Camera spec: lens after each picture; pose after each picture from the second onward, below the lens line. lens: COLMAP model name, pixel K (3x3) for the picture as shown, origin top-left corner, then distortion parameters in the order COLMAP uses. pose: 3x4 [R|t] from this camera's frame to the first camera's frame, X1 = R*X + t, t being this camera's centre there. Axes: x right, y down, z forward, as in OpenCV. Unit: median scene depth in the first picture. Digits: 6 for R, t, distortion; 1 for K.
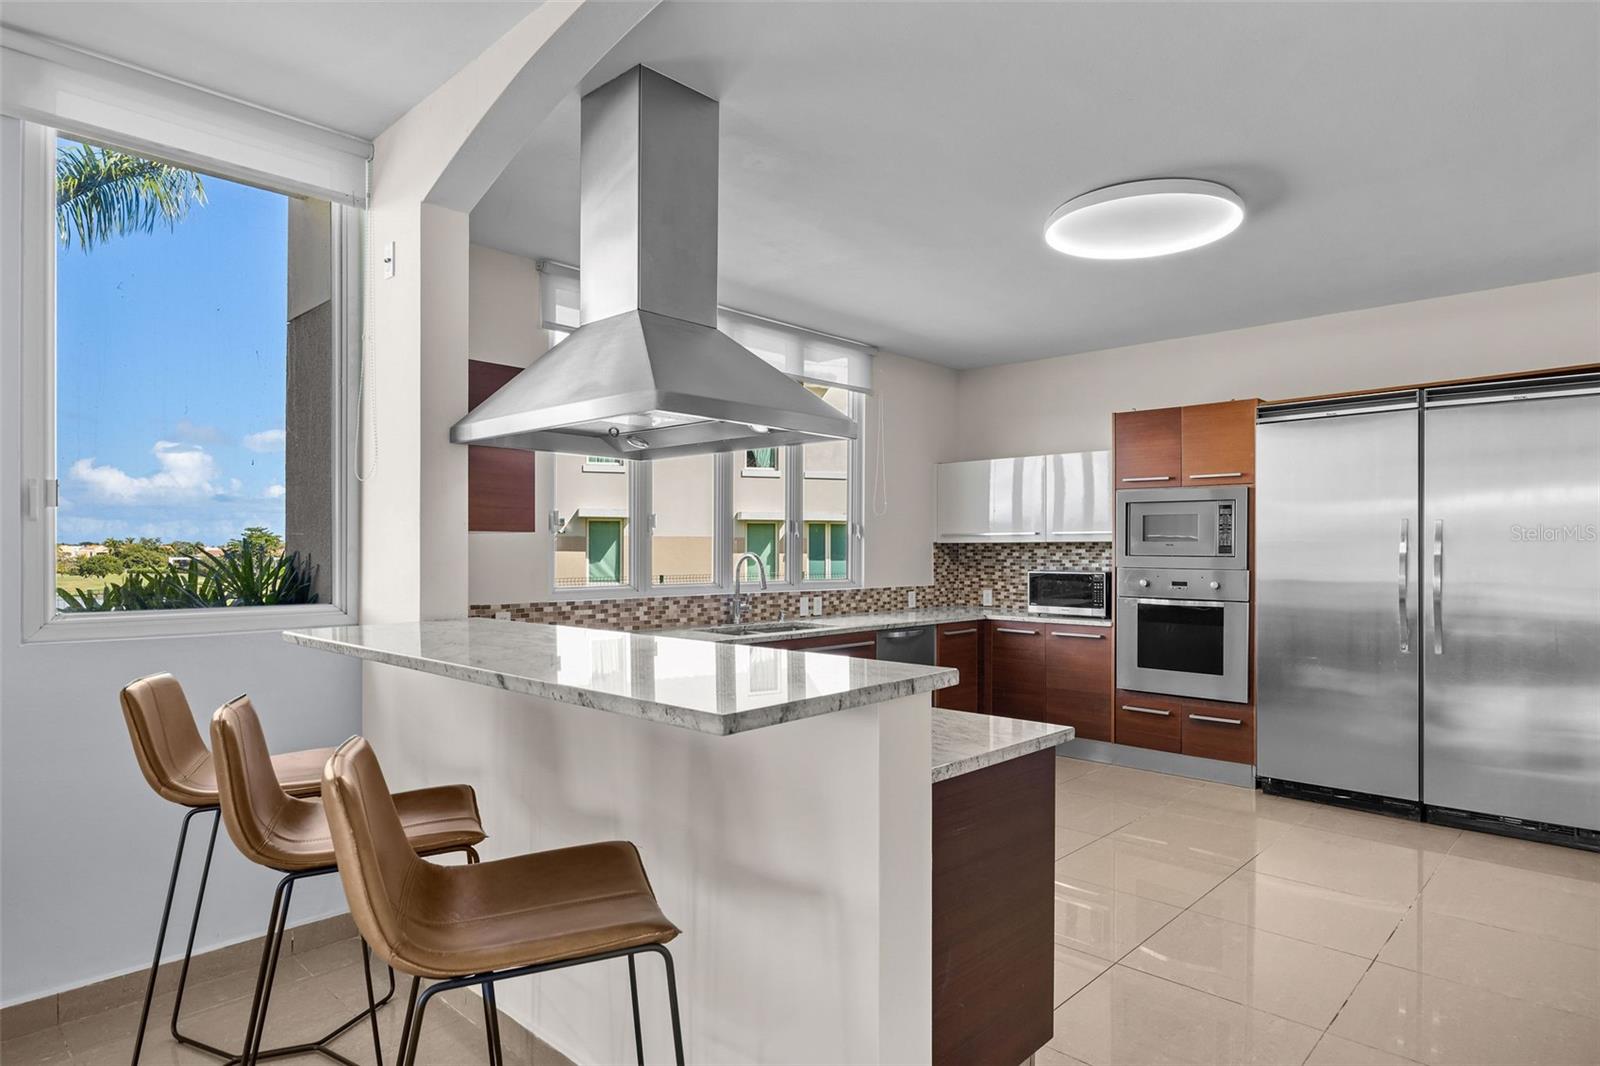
lens RADIAL K [[897.1, 0, 802.5], [0, 897.1, 542.1], [0, 0, 1]] dist [-0.002434, -0.000544]
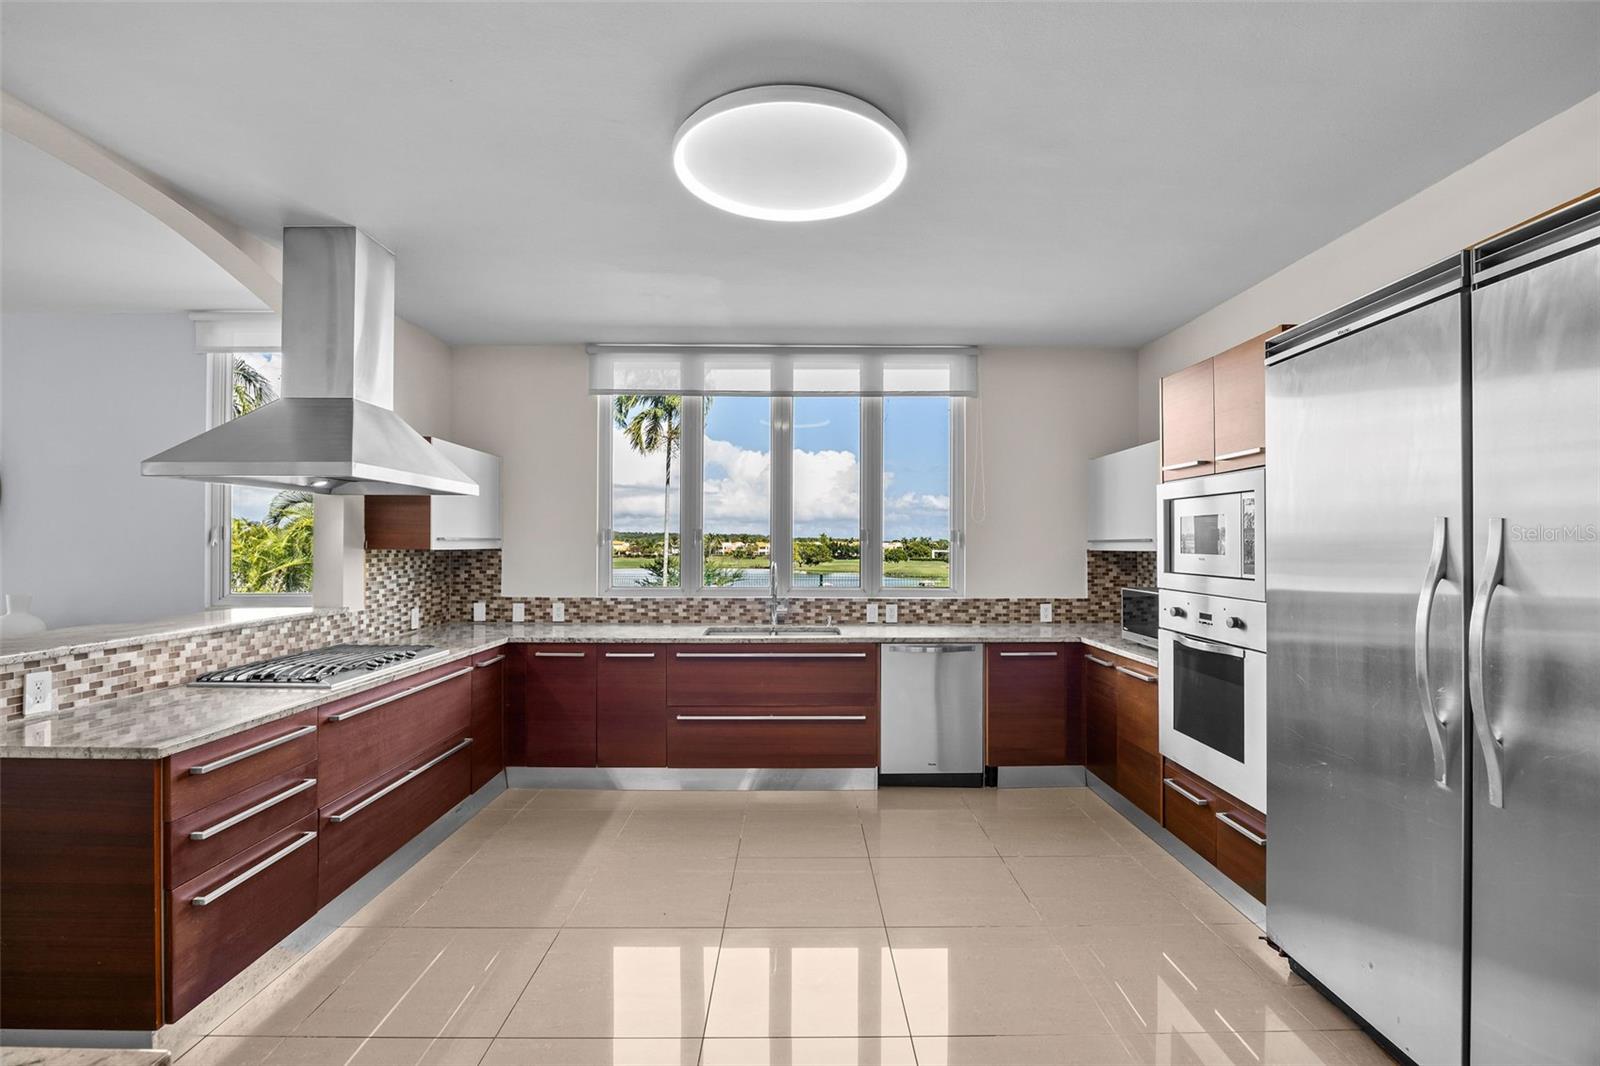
lens RADIAL K [[723.1, 0, 800.0], [0, 723.1, 533.0], [0, 0, 1]] dist [-0.022616, 0.005793]
pose [[0.688829, -0.013103, -0.724805, 0.546321], [0.007685, 0.999912, -0.010773, -0.012245], [0.724883, 0.001851, 0.688870, 0.362549]]
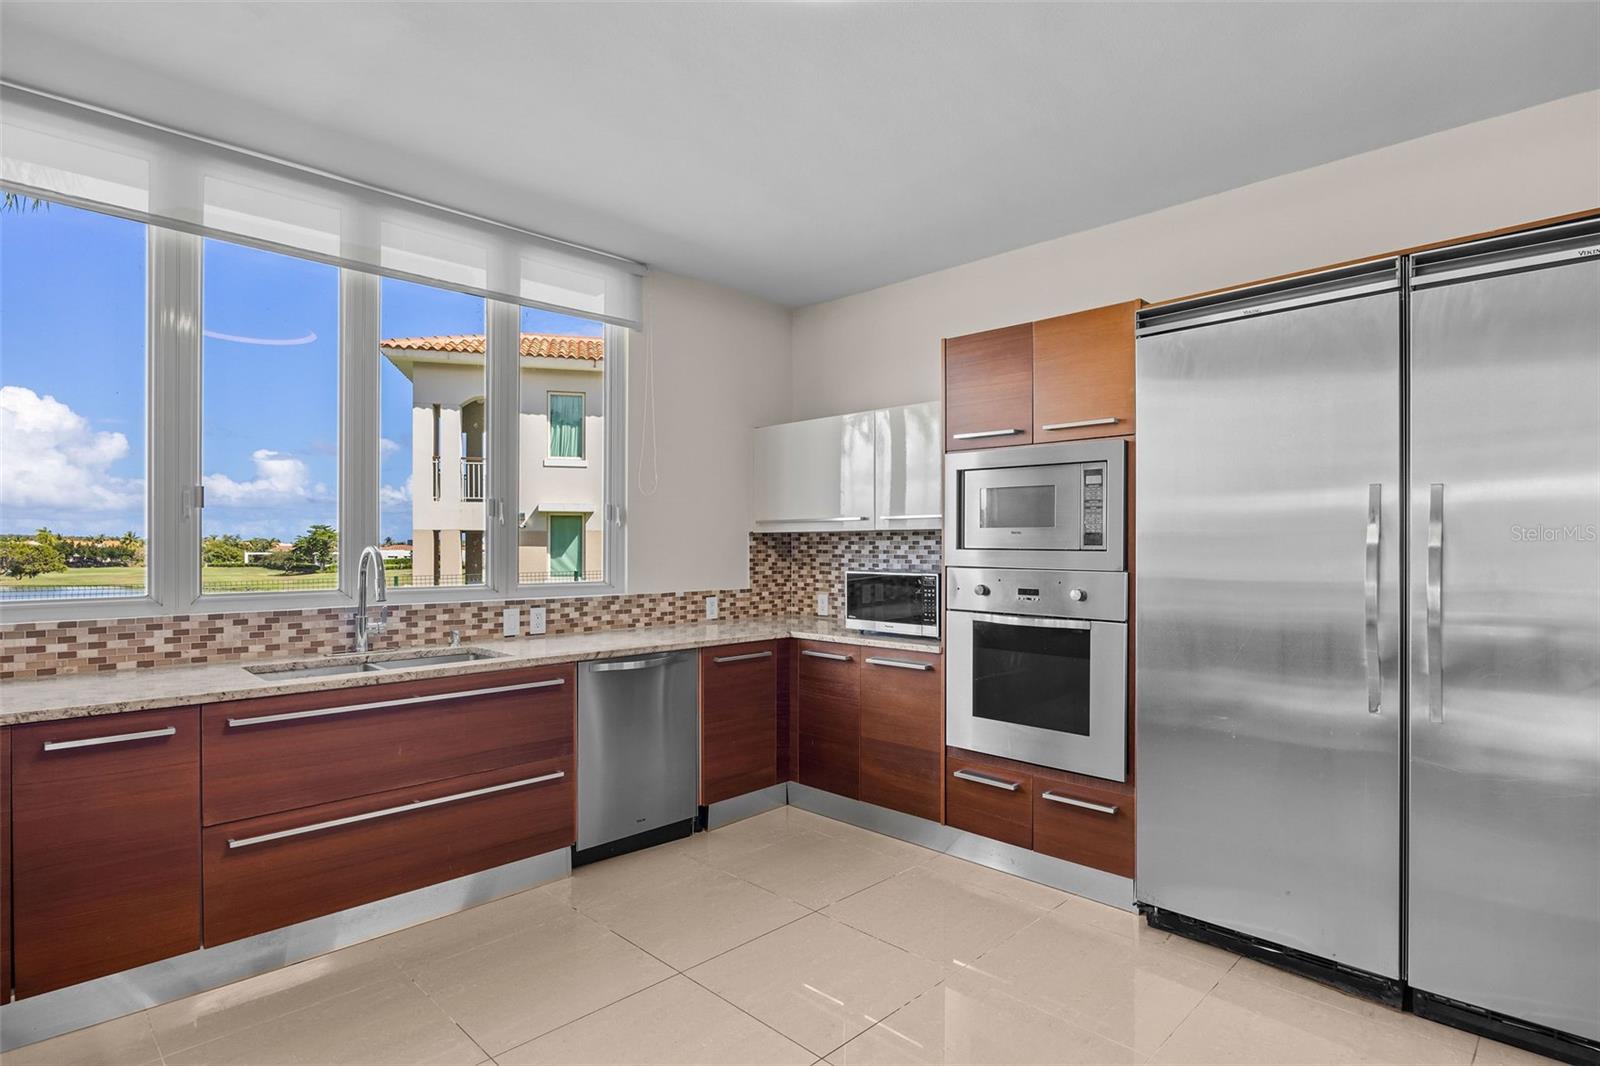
lens RADIAL K [[827.6, 0, 801.1], [0, 827.6, 540.1], [0, 0, 1]] dist [-0.006306, -0.000942]
pose [[0.999655, -0.002498, -0.026141, 0.244430], [0.002589, 0.999991, 0.003465, 0.005805], [0.026132, -0.003531, 0.999652, 0.355110]]
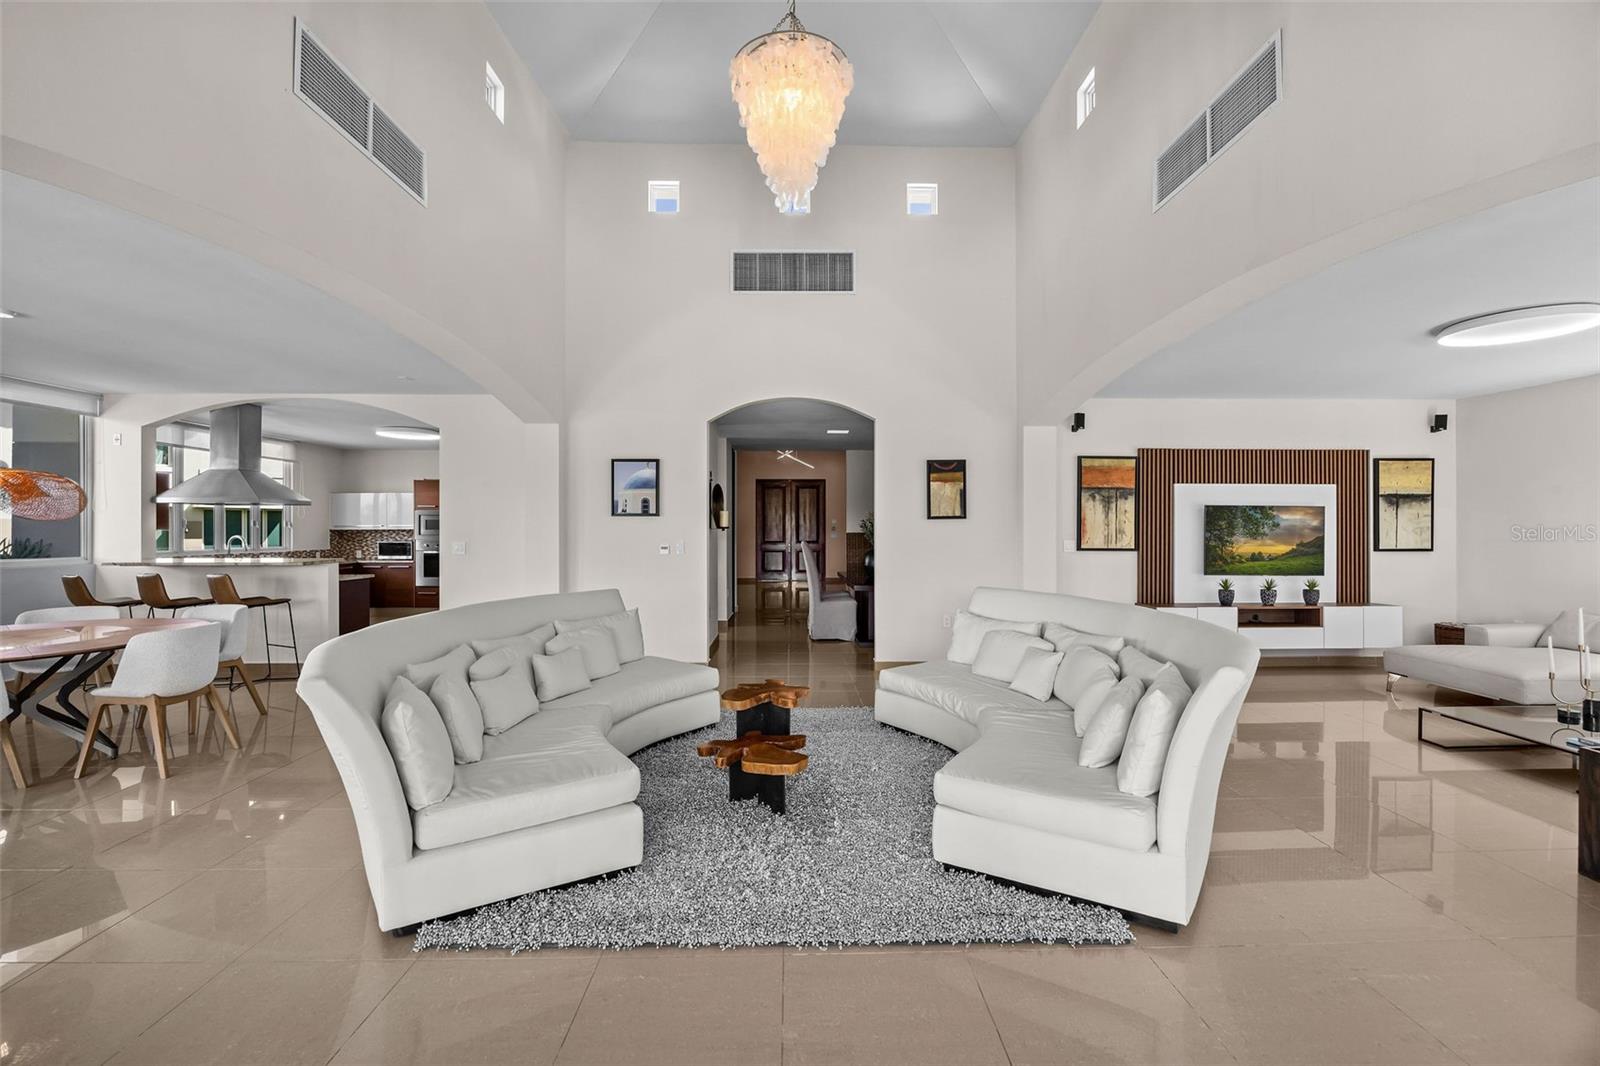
lens RADIAL K [[653.1, 0, 809.9], [0, 653.1, 524.7], [0, 0, 1]] dist [-0.017860, 0.000298]
pose [[0.700181, 0.000766, 0.713964, -0.187542], [-0.004805, 0.999982, 0.003639, -0.027036], [-0.713949, -0.005978, 0.700172, -1.101218]]
